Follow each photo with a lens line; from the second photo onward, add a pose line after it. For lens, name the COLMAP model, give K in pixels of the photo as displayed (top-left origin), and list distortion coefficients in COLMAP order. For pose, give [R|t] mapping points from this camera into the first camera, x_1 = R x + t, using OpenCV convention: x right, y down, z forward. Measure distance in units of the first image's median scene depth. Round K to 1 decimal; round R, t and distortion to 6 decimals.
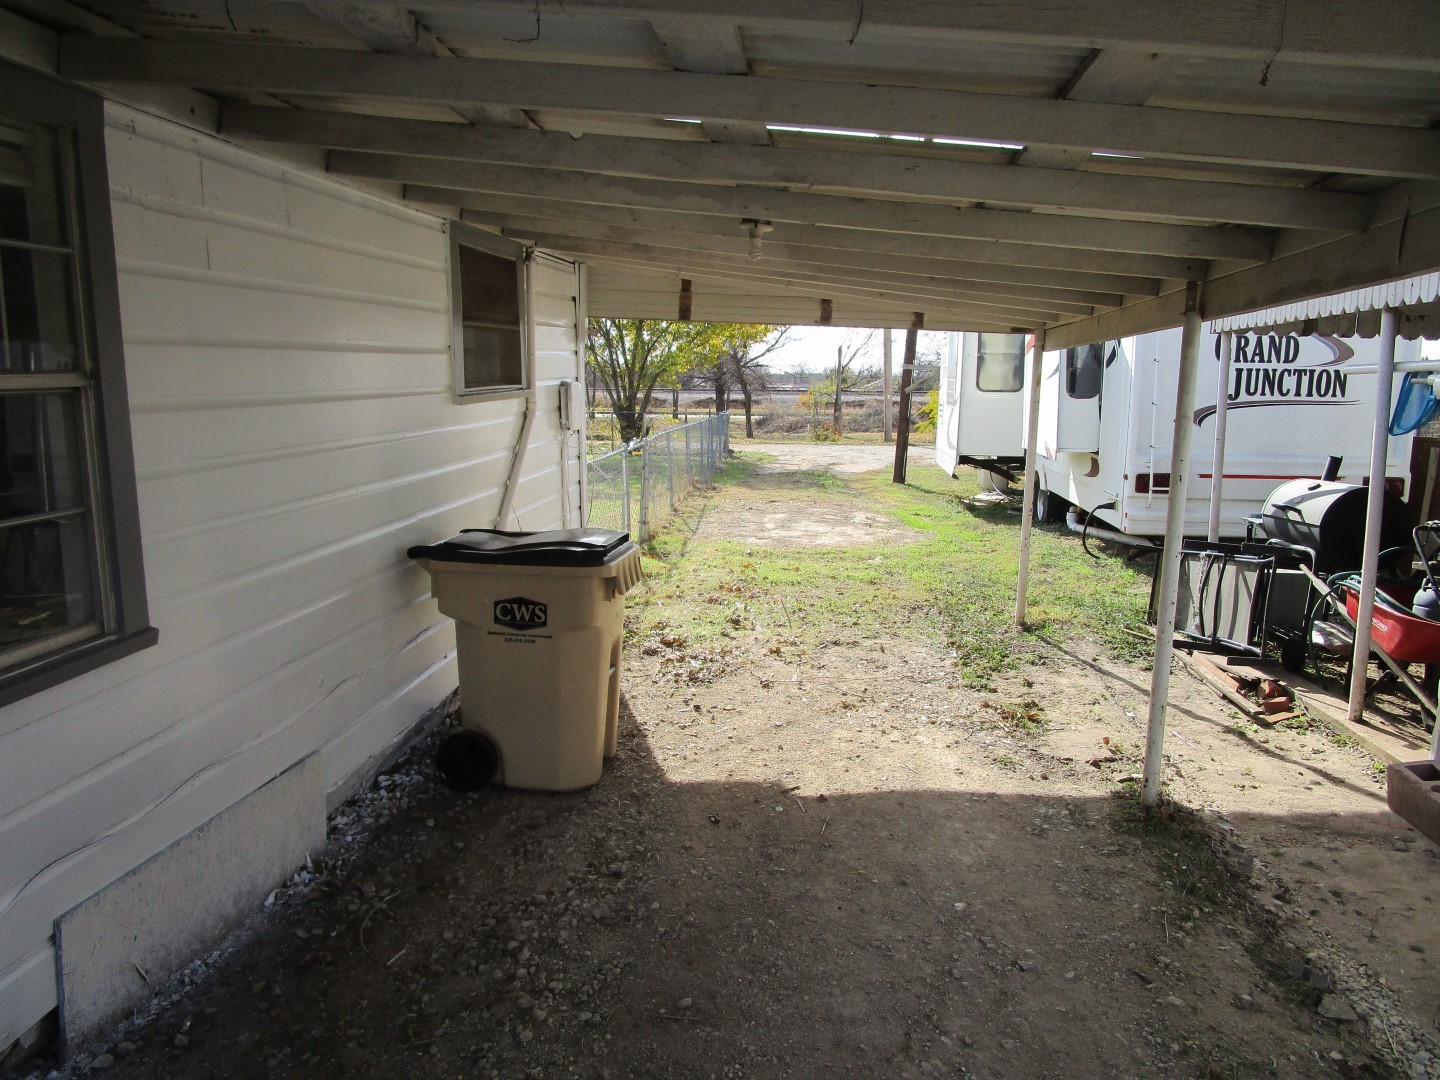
lens RADIAL K [[1021.7, 0, 721.5], [0, 1021.7, 540.3], [0, 0, 1]] dist [-0.032383, 0.015805]
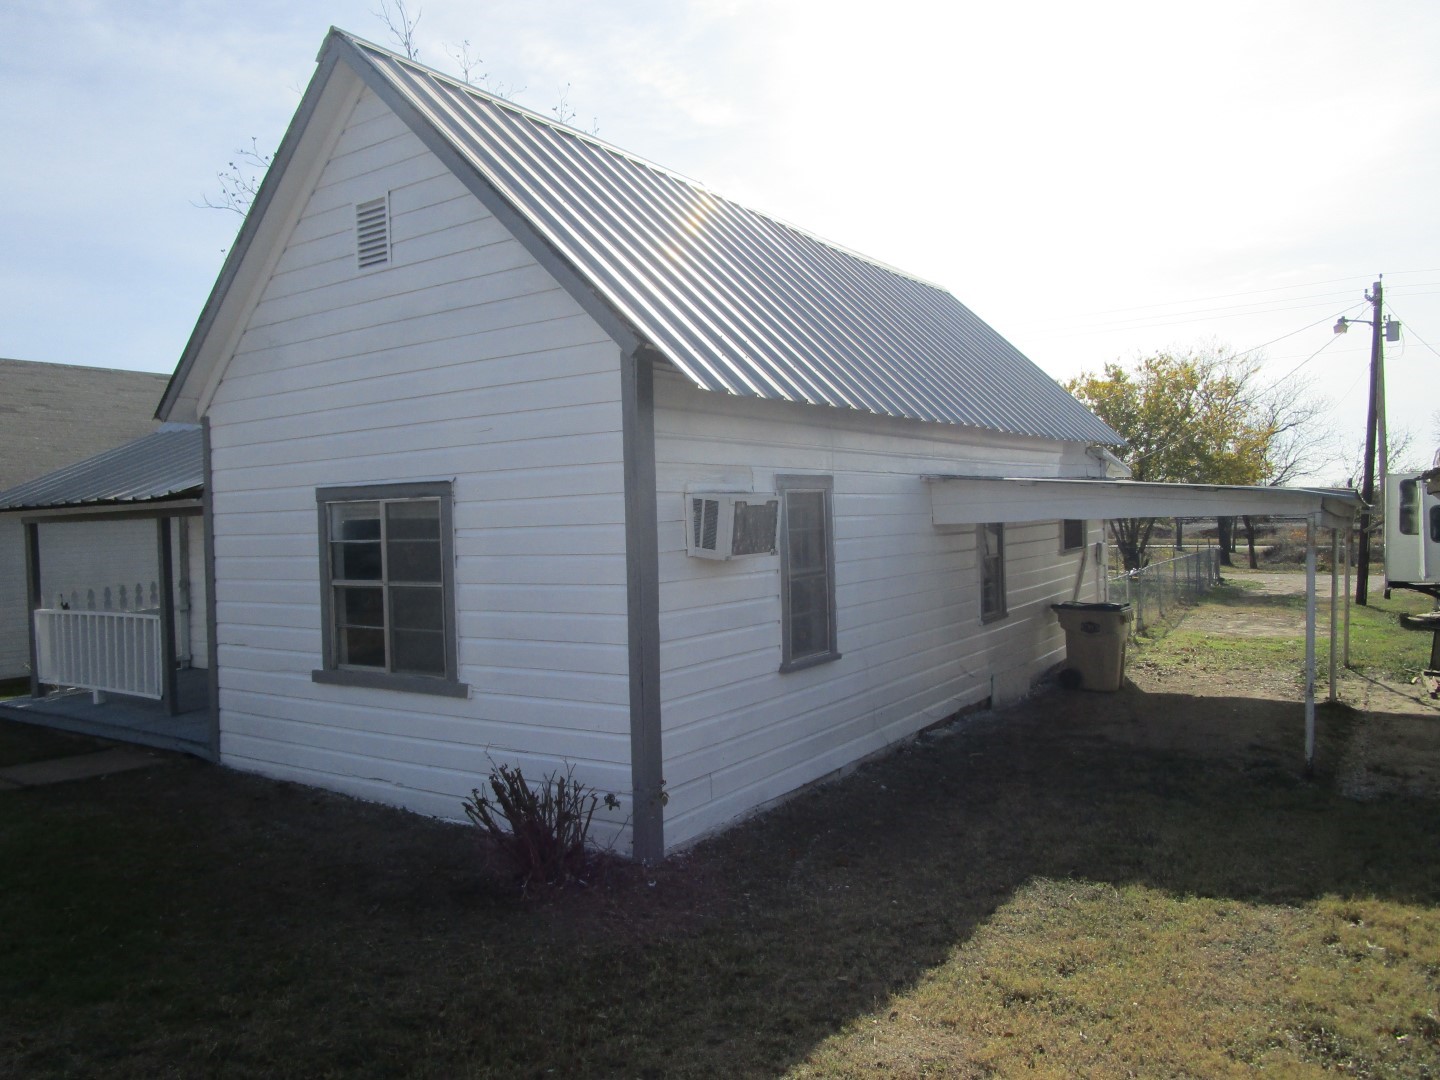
lens RADIAL K [[1021.7, 0, 717.2], [0, 1021.7, 535.8], [0, 0, 1]] dist [-0.032383, 0.015805]
pose [[0.888536, -0.009166, -0.458716, 0.084466], [-0.050329, 0.991819, -0.117308, 0.088812], [0.456038, 0.127319, 0.880806, -0.907927]]
